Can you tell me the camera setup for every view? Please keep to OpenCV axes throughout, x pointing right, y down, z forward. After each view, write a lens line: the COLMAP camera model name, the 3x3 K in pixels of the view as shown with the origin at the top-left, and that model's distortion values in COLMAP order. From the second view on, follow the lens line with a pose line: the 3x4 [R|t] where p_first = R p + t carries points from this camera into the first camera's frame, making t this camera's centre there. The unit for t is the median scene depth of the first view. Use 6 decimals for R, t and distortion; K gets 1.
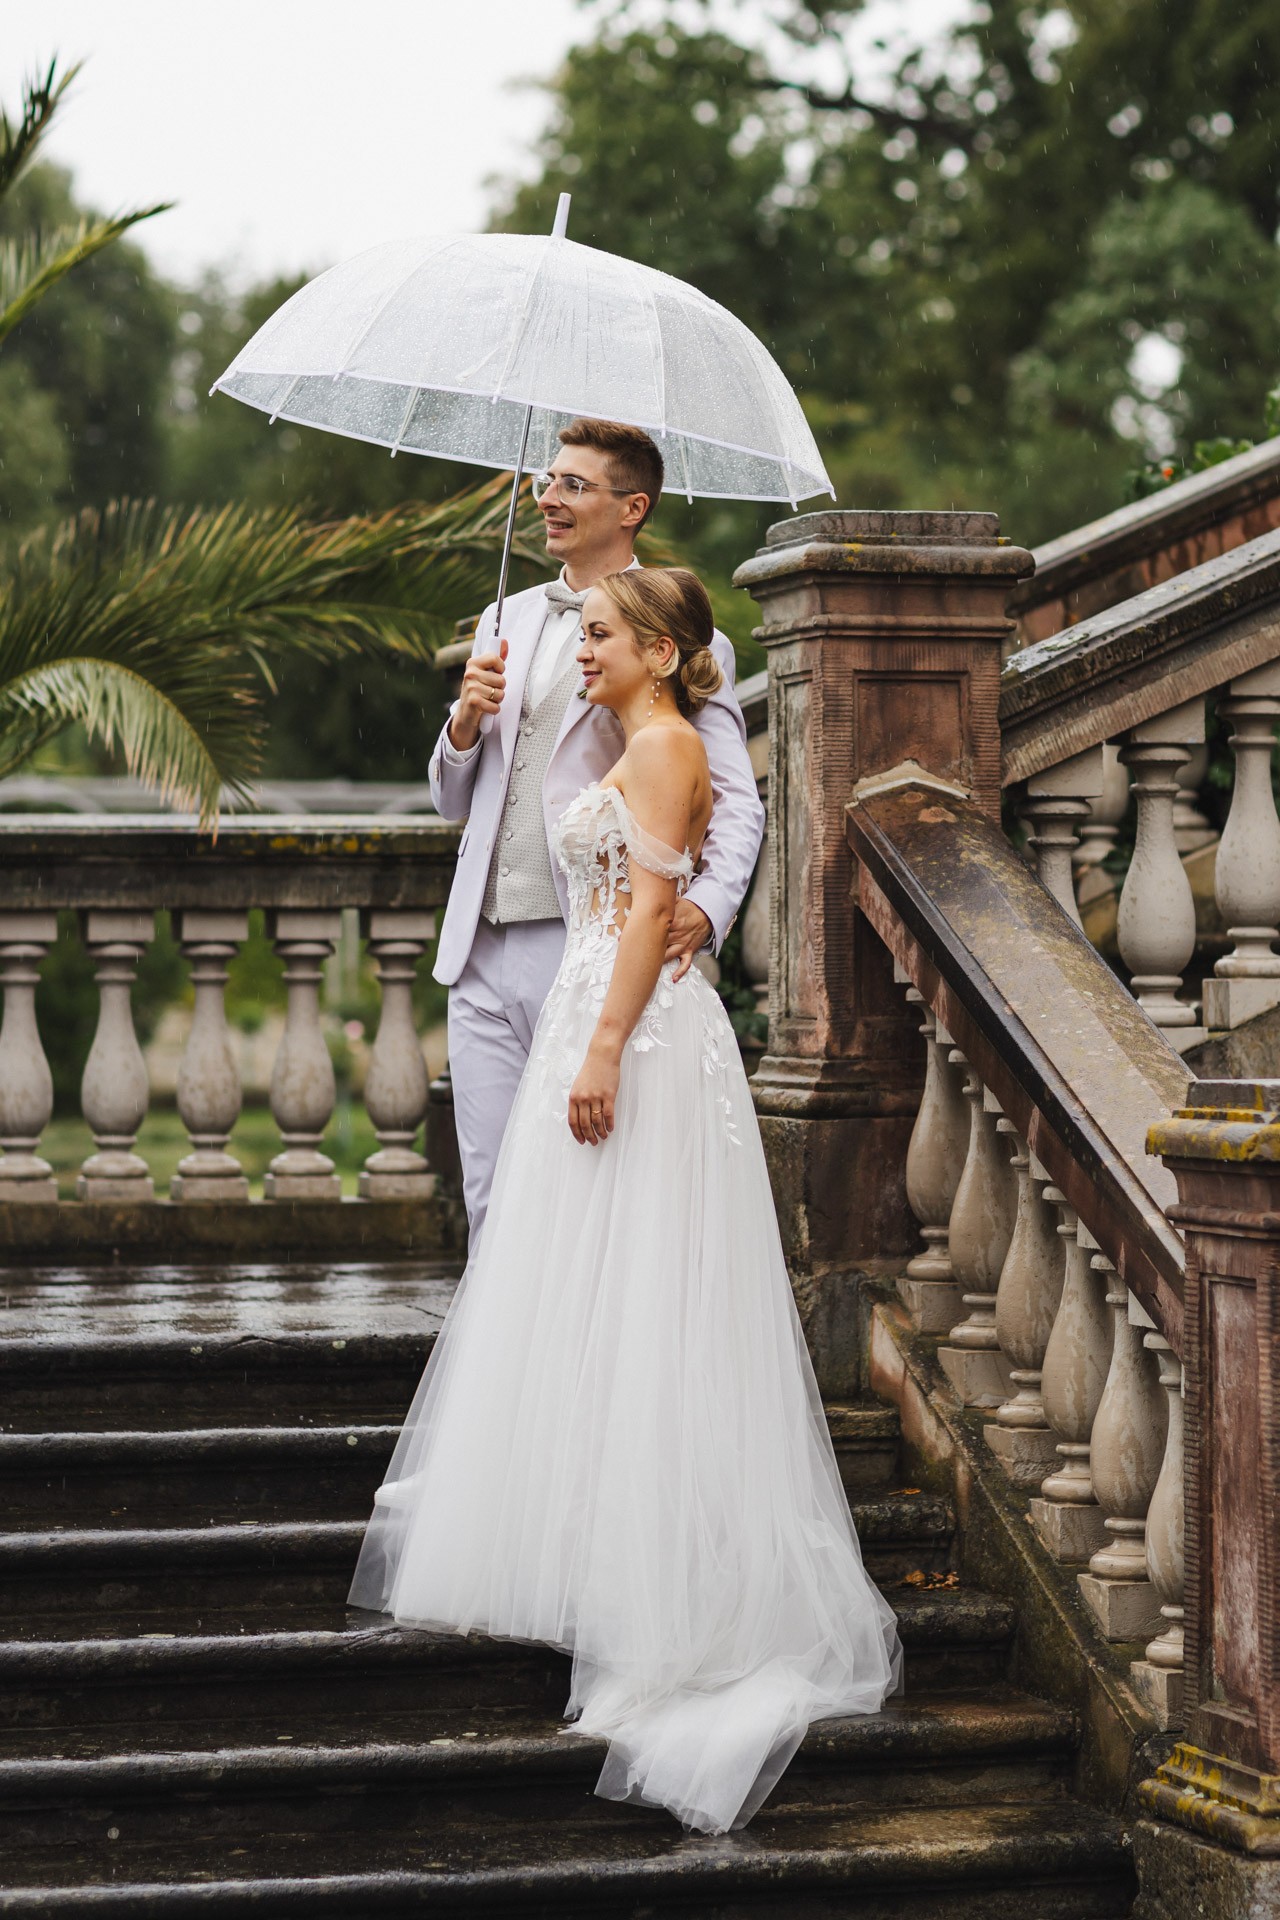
lens RADIAL K [[5748.5, 0, 640.0], [0, 5748.5, 960.0], [0, 0, 1]] dist [0.044866, -0.734867]
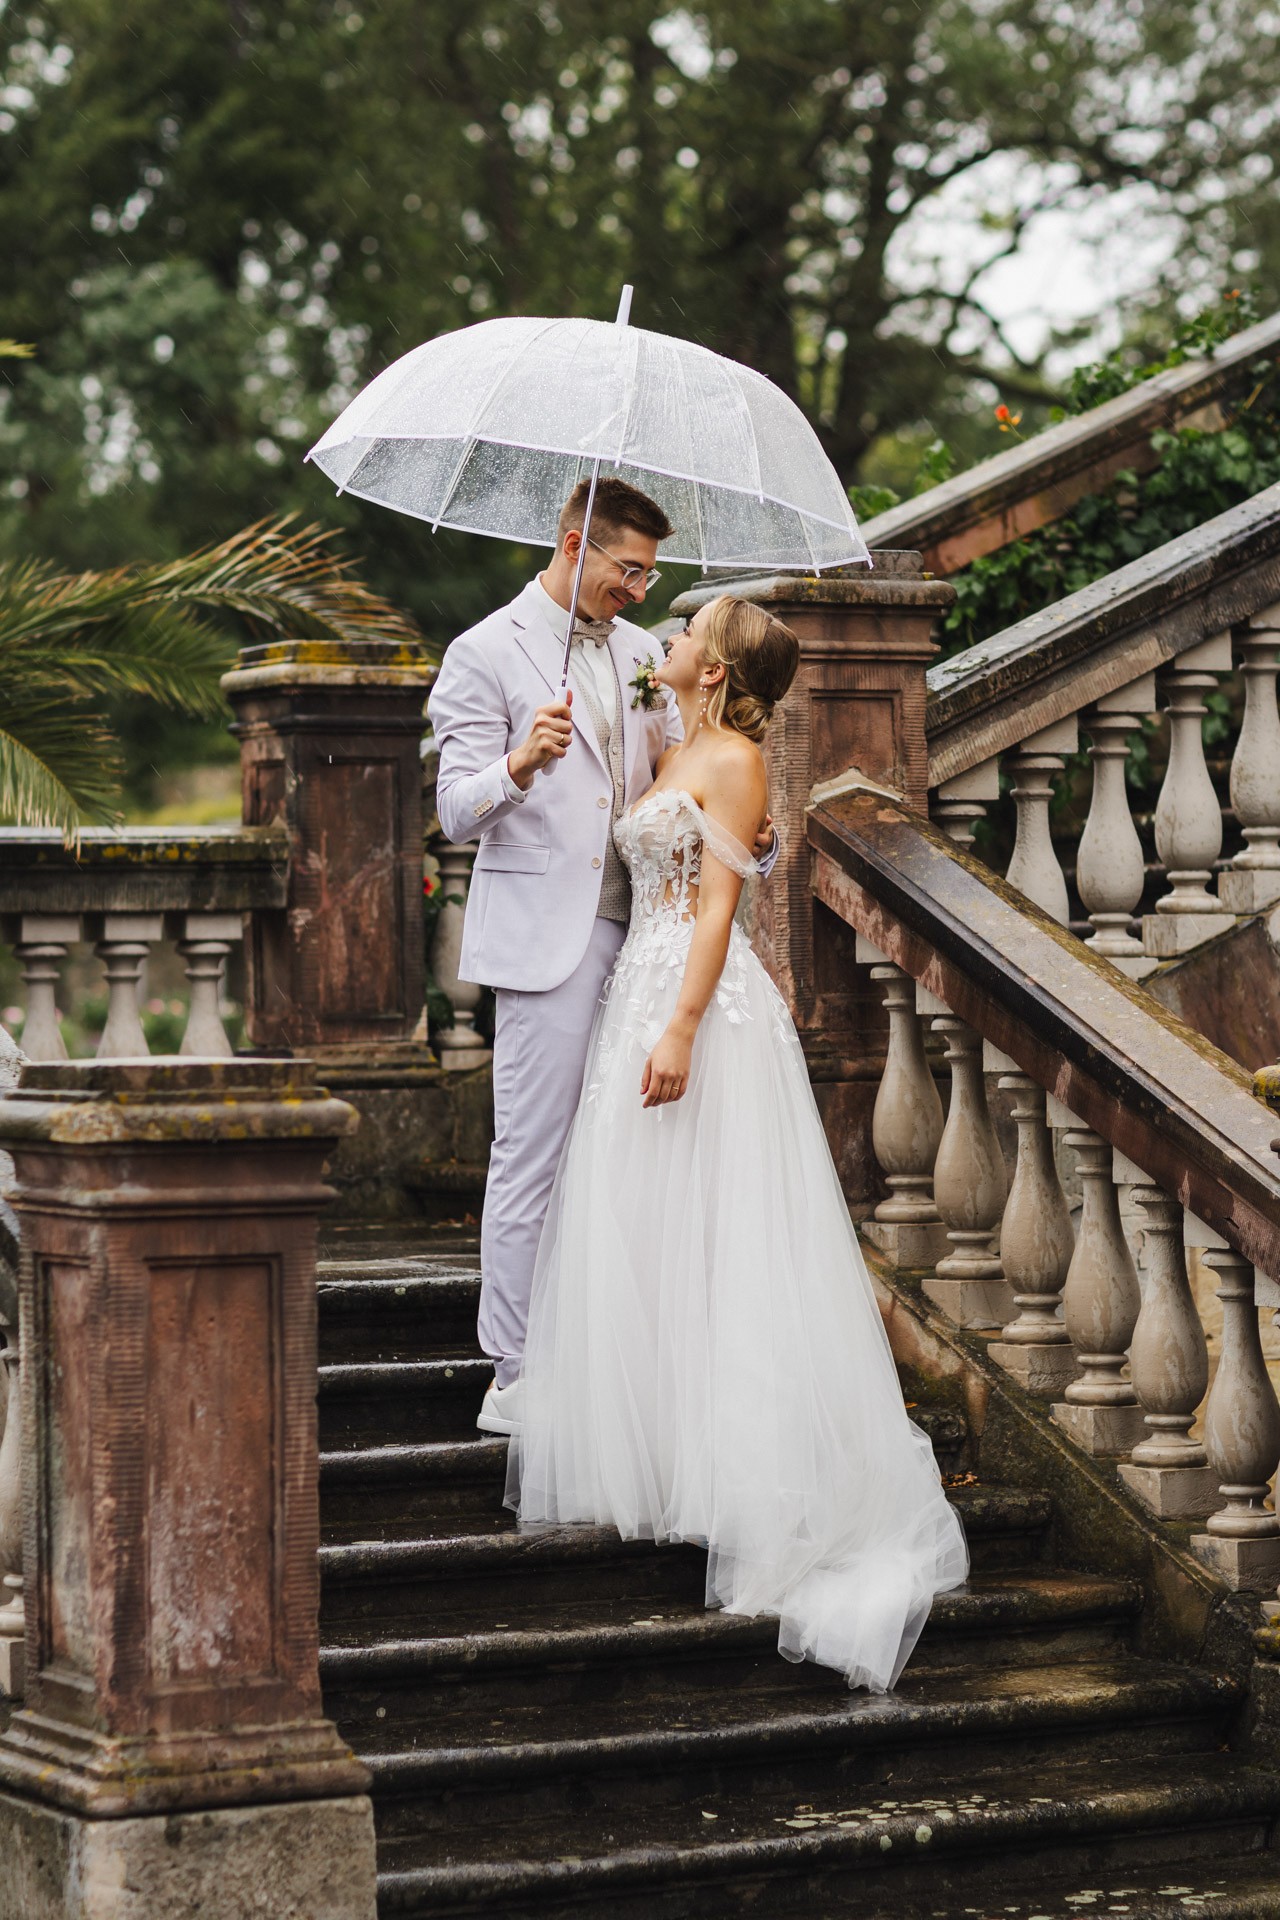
lens RADIAL K [[5748.5, 0, 640.0], [0, 5748.5, 960.0], [0, 0, 1]] dist [0.044866, -0.734867]
pose [[0.973501, -0.011734, 0.228380, -0.256930], [0.013454, 0.999892, -0.005976, 0.009566], [-0.228285, 0.008890, 0.973554, -0.099645]]
